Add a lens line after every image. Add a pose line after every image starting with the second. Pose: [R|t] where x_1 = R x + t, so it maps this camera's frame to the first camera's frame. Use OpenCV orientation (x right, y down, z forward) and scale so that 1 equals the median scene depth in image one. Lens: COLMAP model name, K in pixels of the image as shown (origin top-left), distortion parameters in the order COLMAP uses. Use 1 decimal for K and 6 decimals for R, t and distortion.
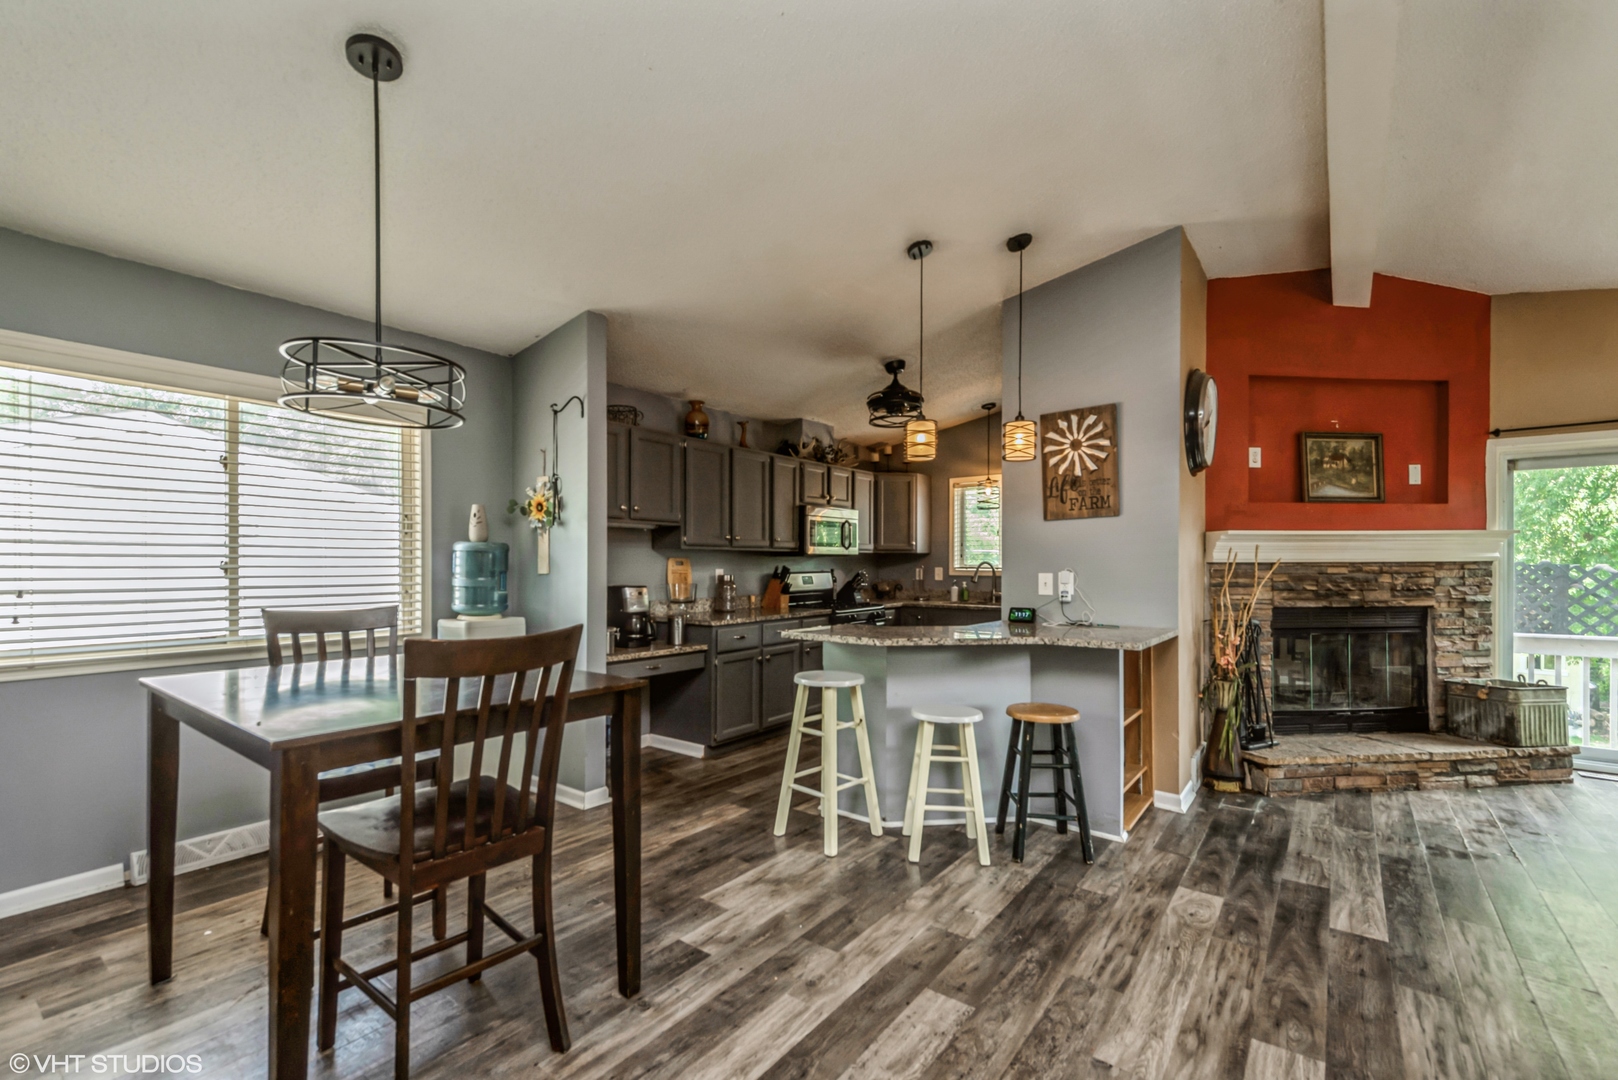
lens RADIAL K [[698.2, 0, 802.6], [0, 698.2, 561.2], [0, 0, 1]] dist [0.012622, 0.000010]
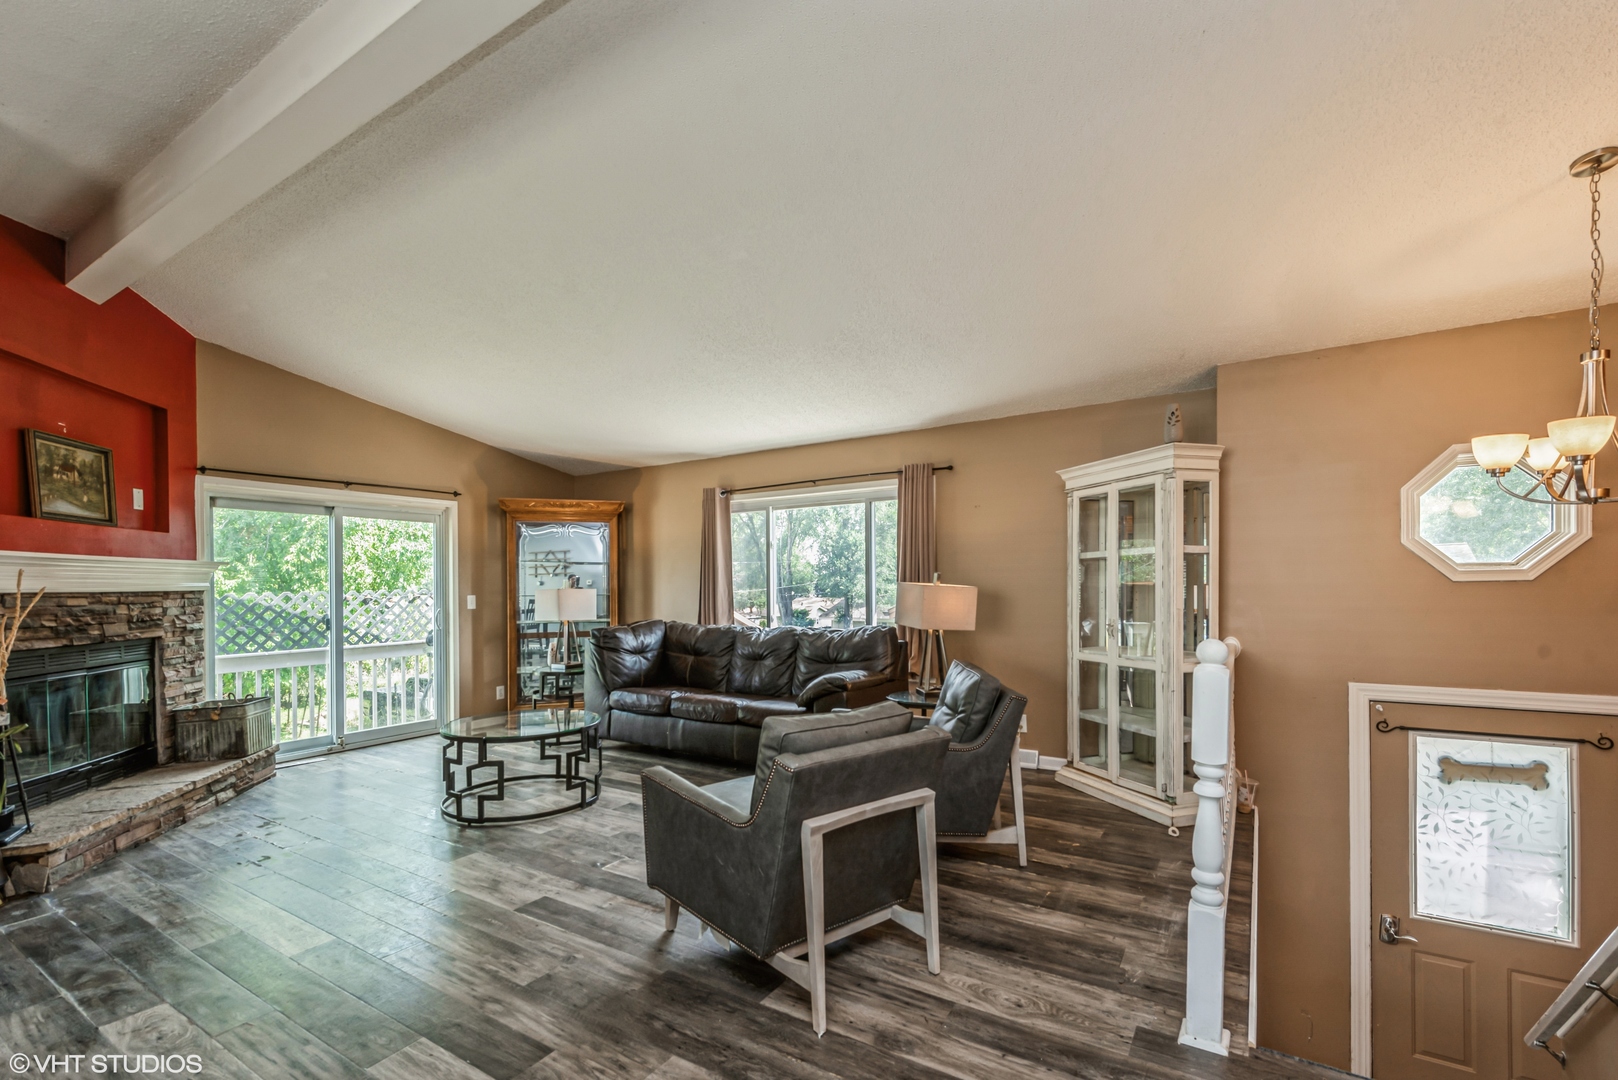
lens RADIAL K [[708.3, 0, 810.7], [0, 708.3, 589.6], [0, 0, 1]] dist [0.001464, 0.000396]
pose [[-0.092680, -0.001662, 0.995695, -0.165792], [0.006151, 0.999979, 0.002242, 0.001937], [-0.995677, 0.006332, -0.092668, 0.189294]]
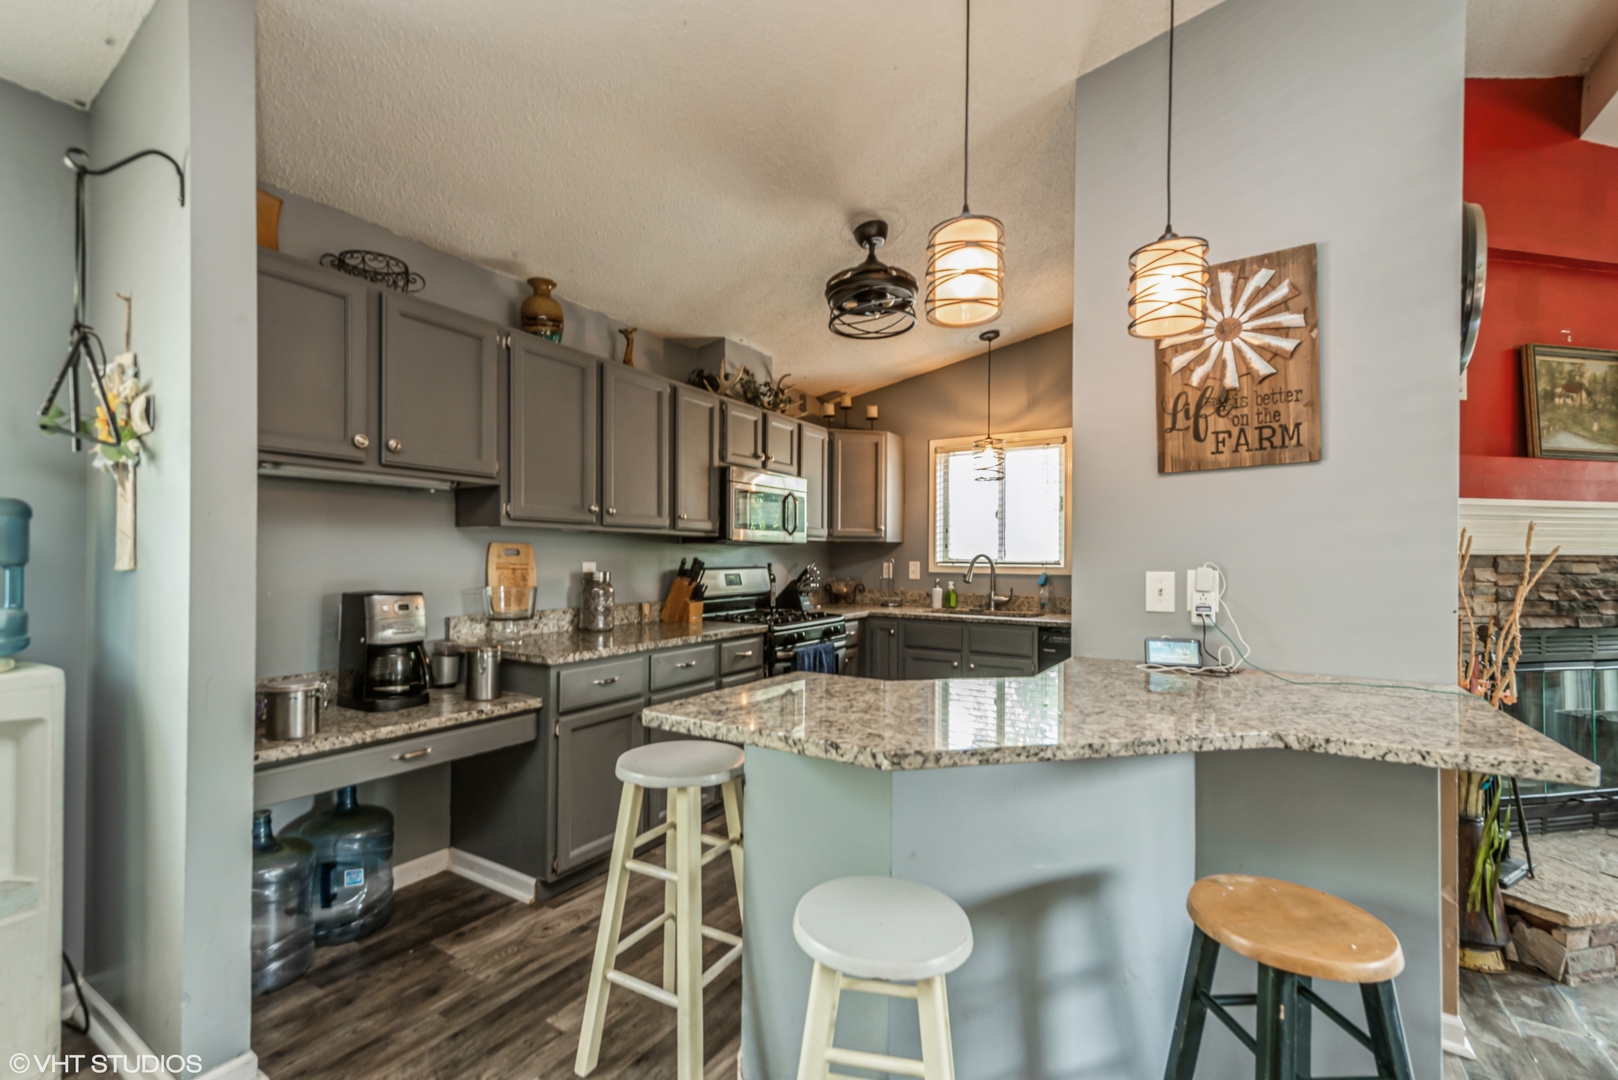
lens RADIAL K [[698.2, 0, 802.6], [0, 698.2, 561.2], [0, 0, 1]] dist [0.012622, 0.000010]
pose [[0.996281, 0.004370, 0.086055, 0.021739], [-0.005008, 0.999962, 0.007200, 0.005667], [-0.086021, -0.007604, 0.996264, 0.419346]]
